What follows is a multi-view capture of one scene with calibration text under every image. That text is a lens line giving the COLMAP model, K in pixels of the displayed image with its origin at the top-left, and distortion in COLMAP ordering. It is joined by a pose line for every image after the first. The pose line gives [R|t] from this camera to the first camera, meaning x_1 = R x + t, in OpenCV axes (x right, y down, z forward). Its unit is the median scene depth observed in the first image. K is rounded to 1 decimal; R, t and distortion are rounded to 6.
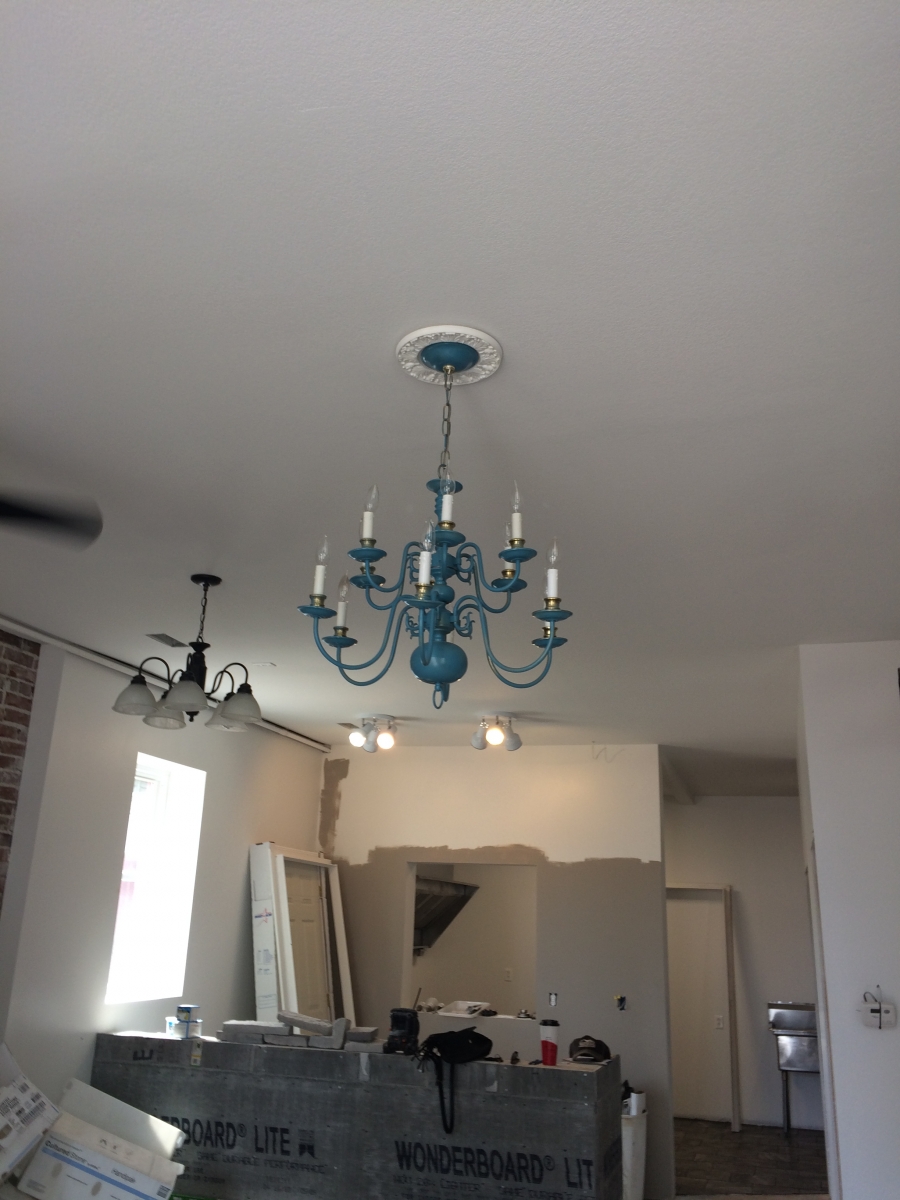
lens RADIAL K [[1023.1, 0, 450.0], [0, 1023.1, 600.0], [0, 0, 1]] dist [0.076528, -0.088130]
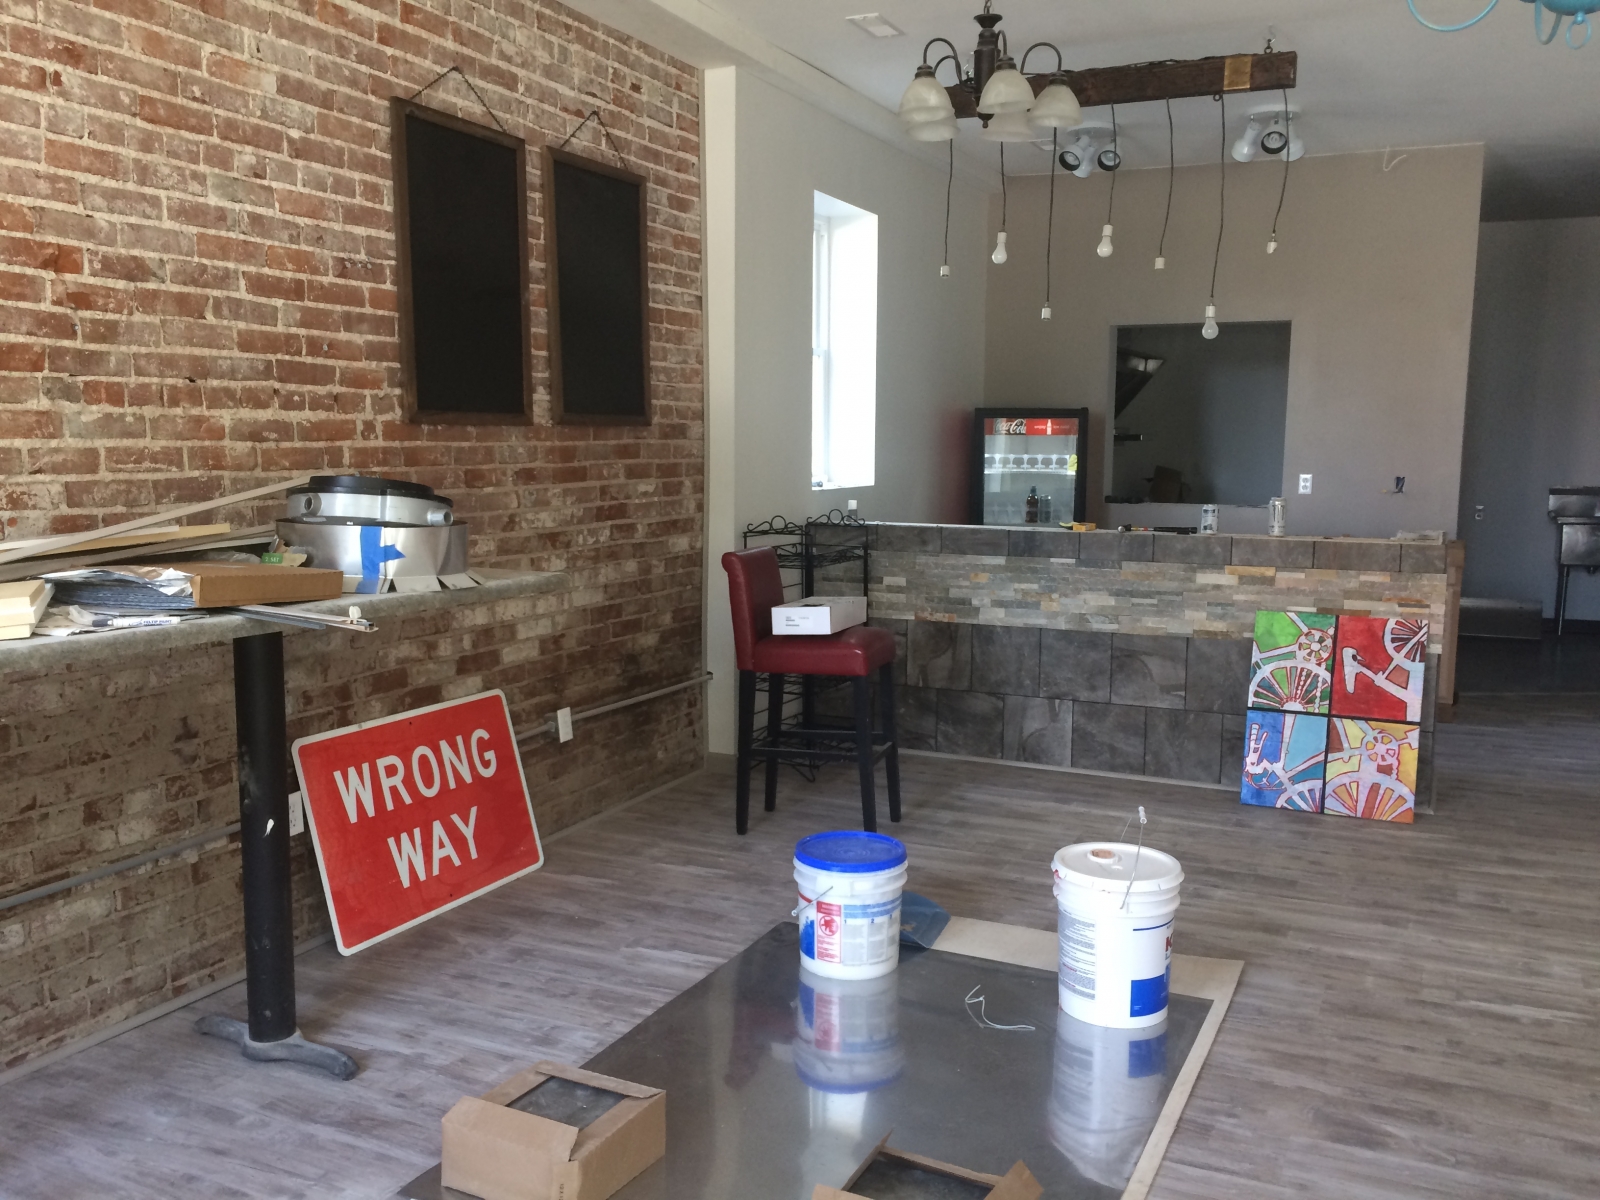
lens RADIAL K [[1362.1, 0, 797.9], [0, 1362.1, 607.4], [0, 0, 1]] dist [0.073988, -0.104134]
pose [[0.989258, -0.012889, -0.145612, -0.192134], [0.072270, 0.908979, 0.410529, 0.010057], [0.127067, -0.416643, 0.900146, -0.072900]]
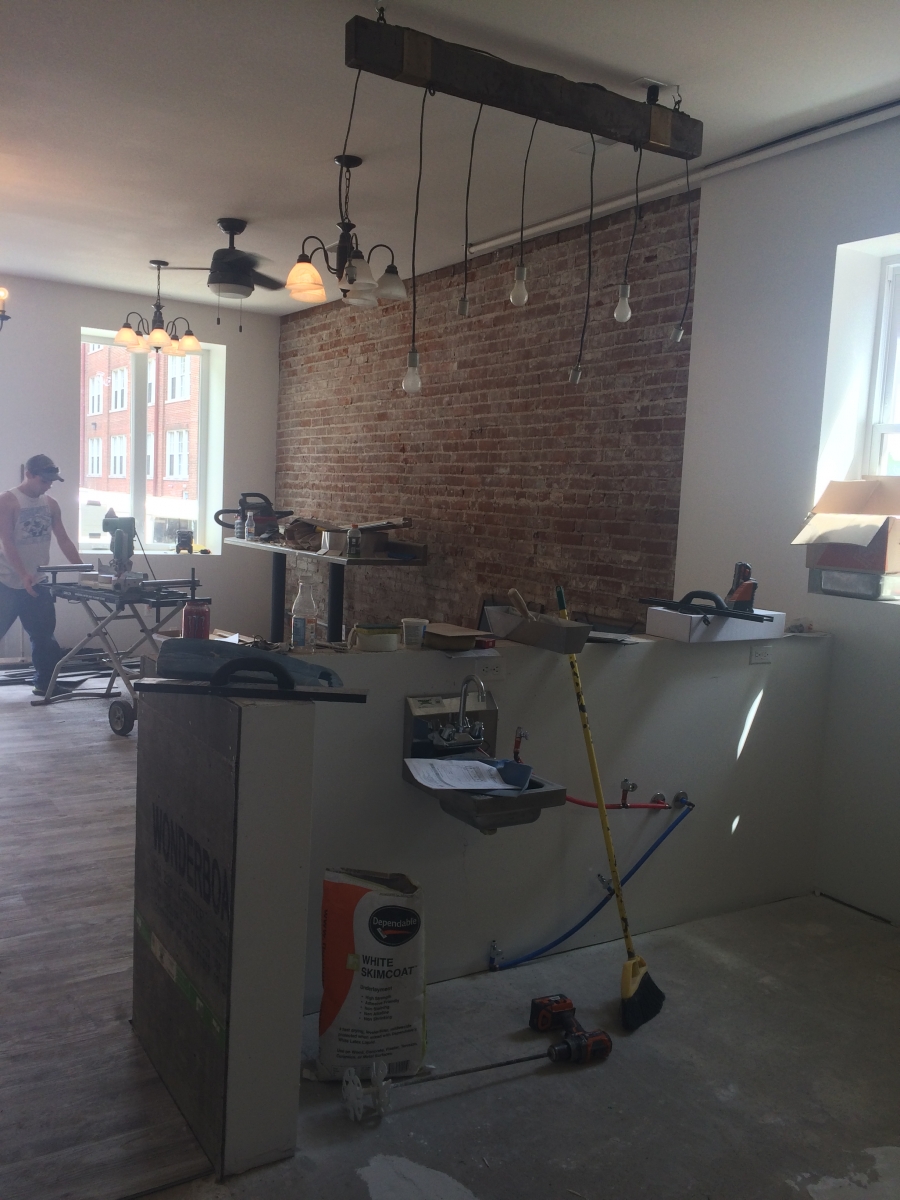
lens RADIAL K [[1021.6, 0, 445.8], [0, 1021.6, 599.4], [0, 0, 1]] dist [0.073988, -0.104134]
pose [[-0.653492, 0.007804, -0.756894, 0.424343], [0.156317, 0.979783, -0.124860, 0.475769], [0.740617, -0.199910, -0.641500, 1.368019]]
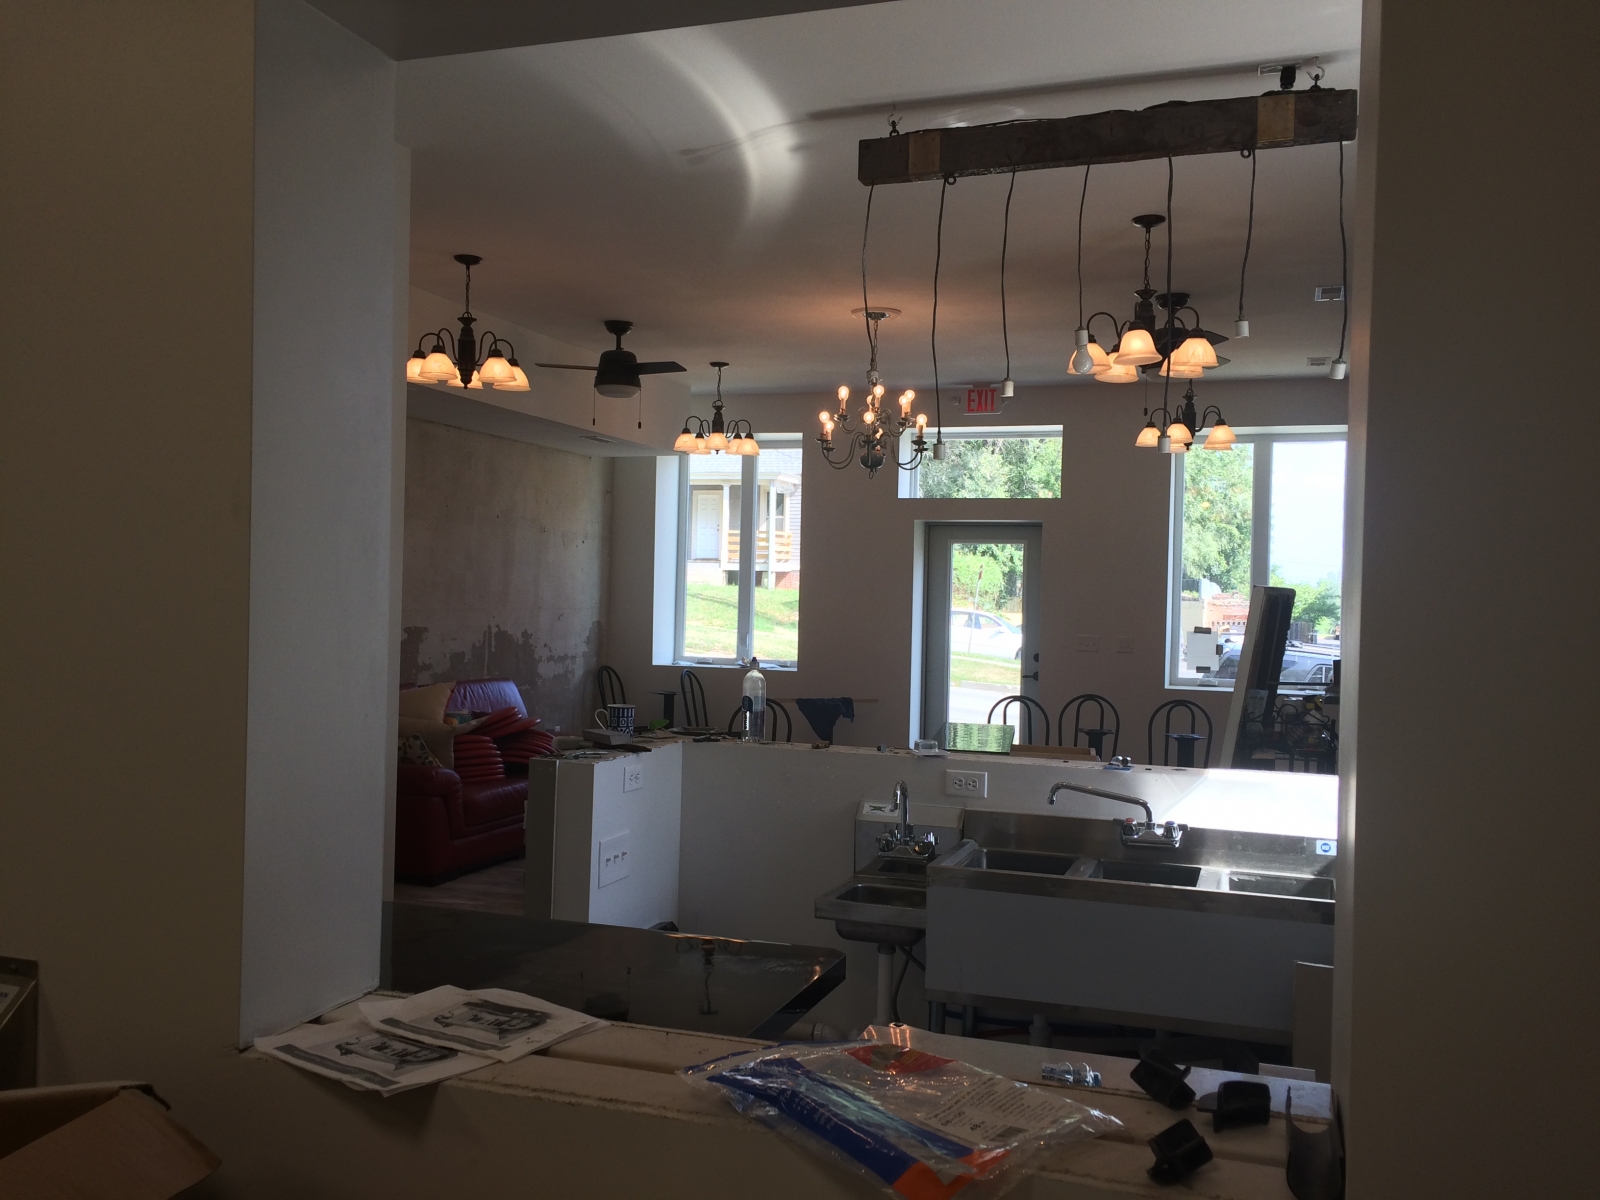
lens RADIAL K [[1364.1, 0, 800.0], [0, 1364.1, 600.0], [0, 0, 1]] dist [0.076528, -0.088130]
pose [[-0.997845, -0.059774, 0.027049, 0.016990], [-0.065091, 0.953629, -0.293860, 0.571173], [-0.008230, -0.294988, -0.955466, 1.712738]]
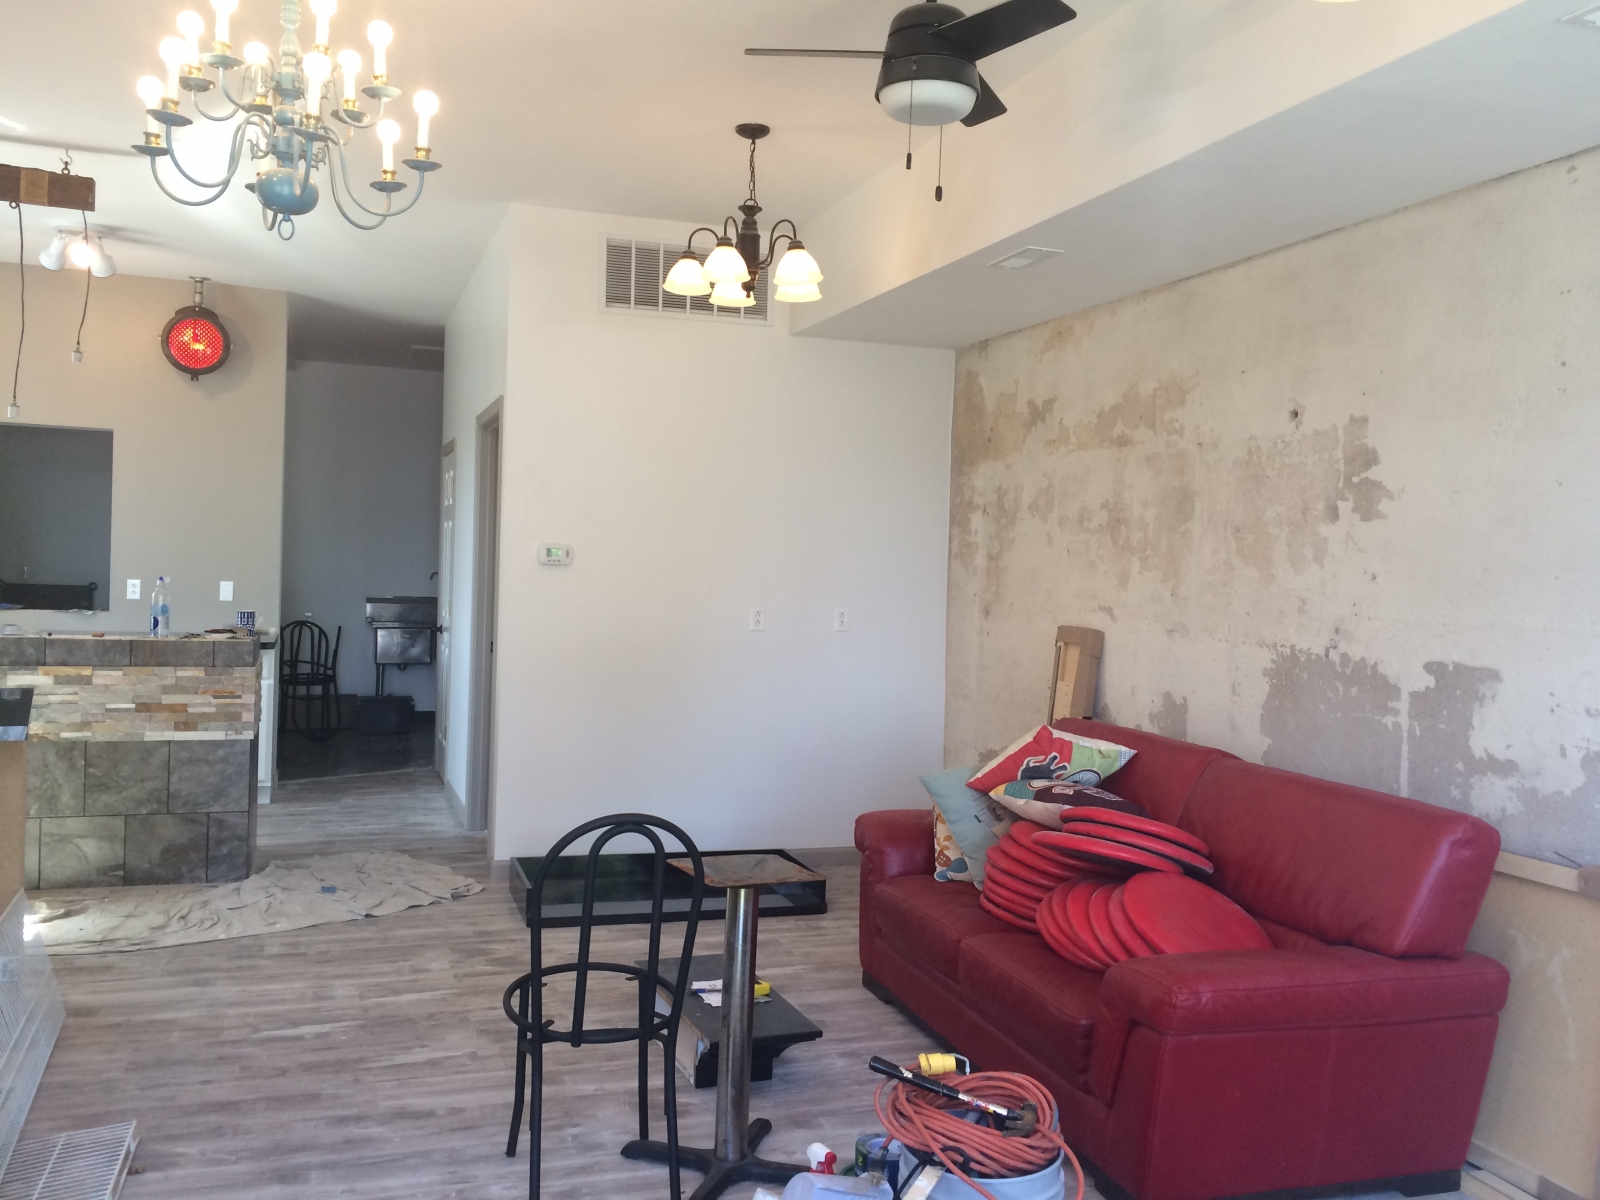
lens RADIAL K [[1362.1, 0, 797.9], [0, 1362.1, 607.4], [0, 0, 1]] dist [0.073988, -0.104134]
pose [[0.802781, -0.025583, 0.595725, -0.180928], [-0.183542, 0.939968, 0.287702, -0.014250], [-0.567323, -0.340302, 0.749893, -0.171876]]
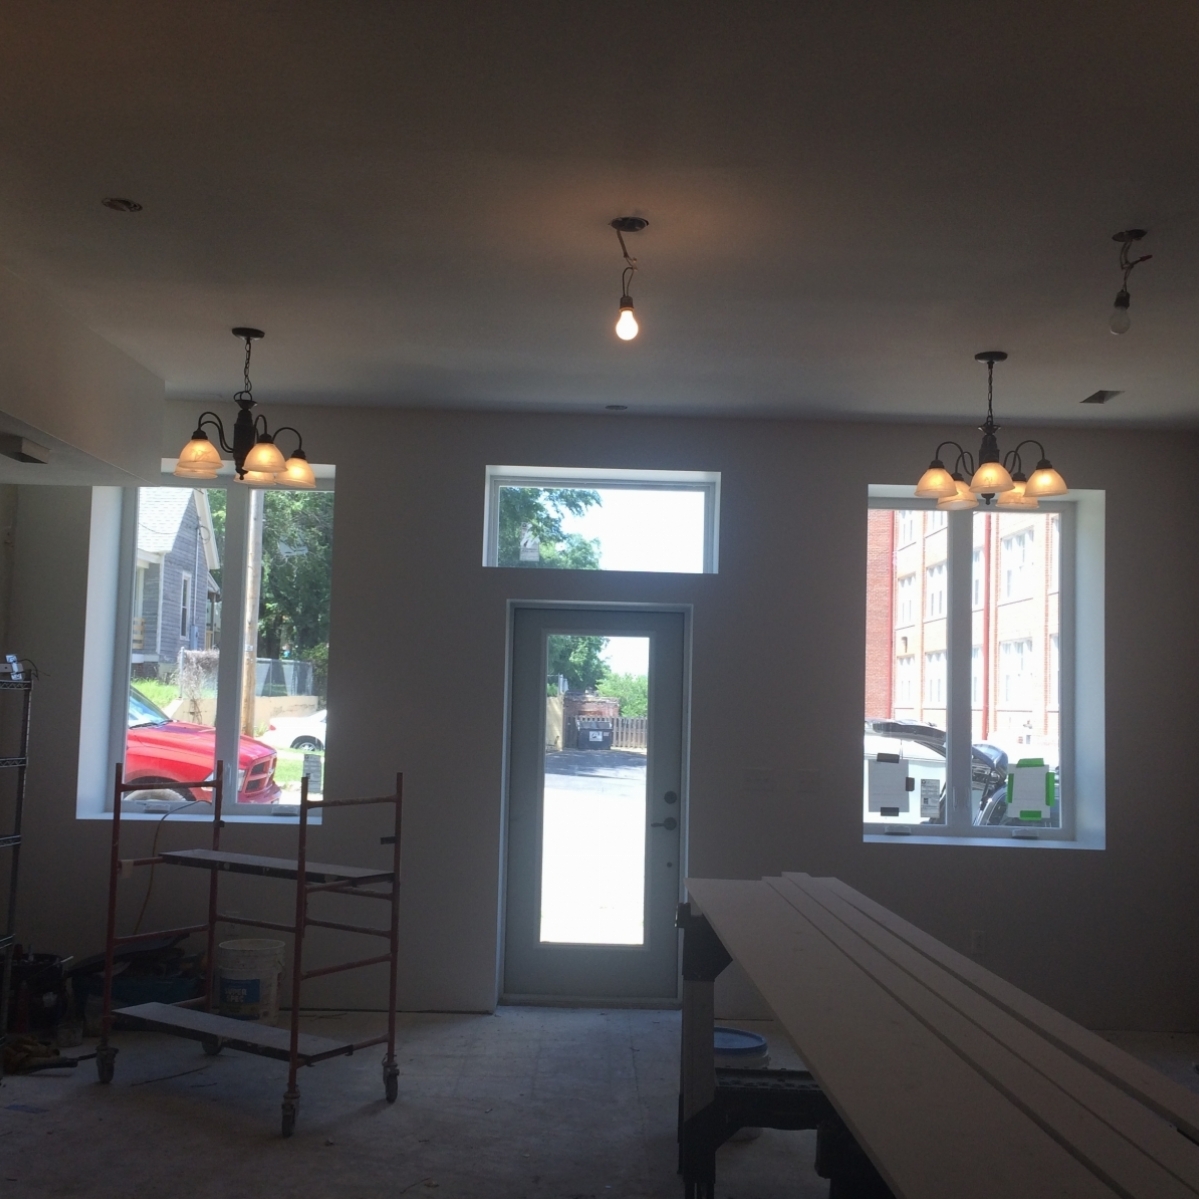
lens RADIAL K [[1365.0, 0, 598.8], [0, 1365.0, 603.4], [0, 0, 1]] dist [0.063107, -0.062481]
pose [[-0.951305, -0.083701, -0.296670, 0.225278], [0.030936, 0.931646, -0.362049, 0.365722], [0.306695, -0.353596, -0.883690, 1.081306]]
